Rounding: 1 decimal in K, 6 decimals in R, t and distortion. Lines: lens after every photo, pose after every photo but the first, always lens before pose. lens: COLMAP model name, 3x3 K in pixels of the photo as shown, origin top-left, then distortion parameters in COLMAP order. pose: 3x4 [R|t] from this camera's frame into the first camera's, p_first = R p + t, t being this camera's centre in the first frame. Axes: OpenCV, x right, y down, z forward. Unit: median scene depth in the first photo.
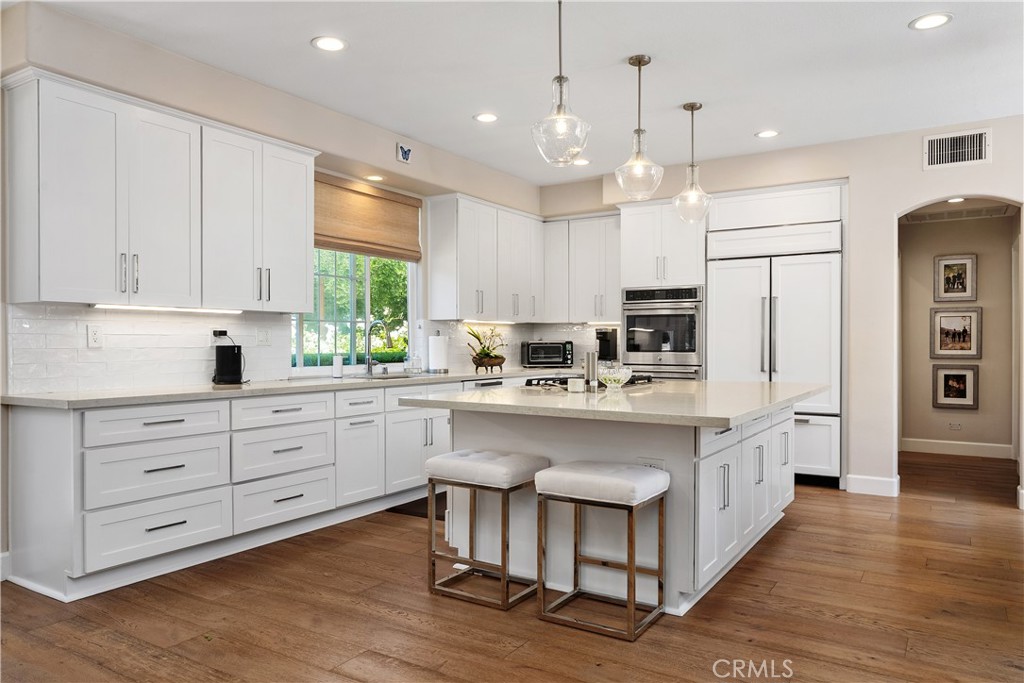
lens RADIAL K [[701.2, 0, 512.4], [0, 701.2, 344.4], [0, 0, 1]] dist [-0.003673, -0.001068]
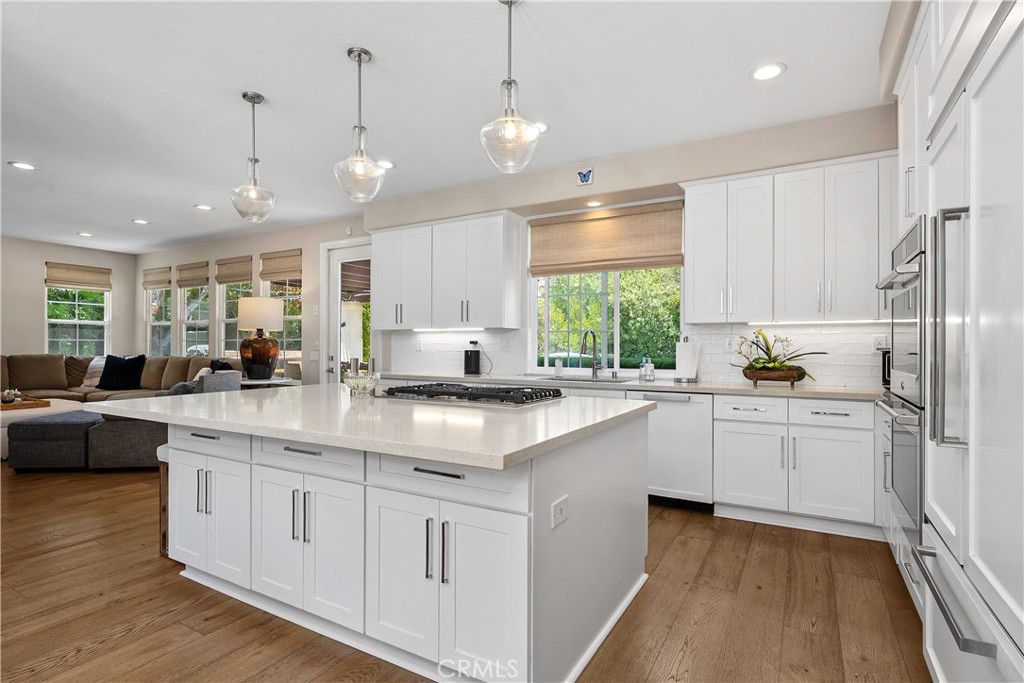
lens RADIAL K [[512.0, 0, 515.6], [0, 512.0, 346.5], [0, 0, 1]] dist [-0.013845, -0.000037]
pose [[0.053972, 0.001075, -0.998542, 0.676404], [-0.005541, 0.999984, 0.000777, -0.006781], [0.998527, 0.005491, 0.053977, 0.899788]]
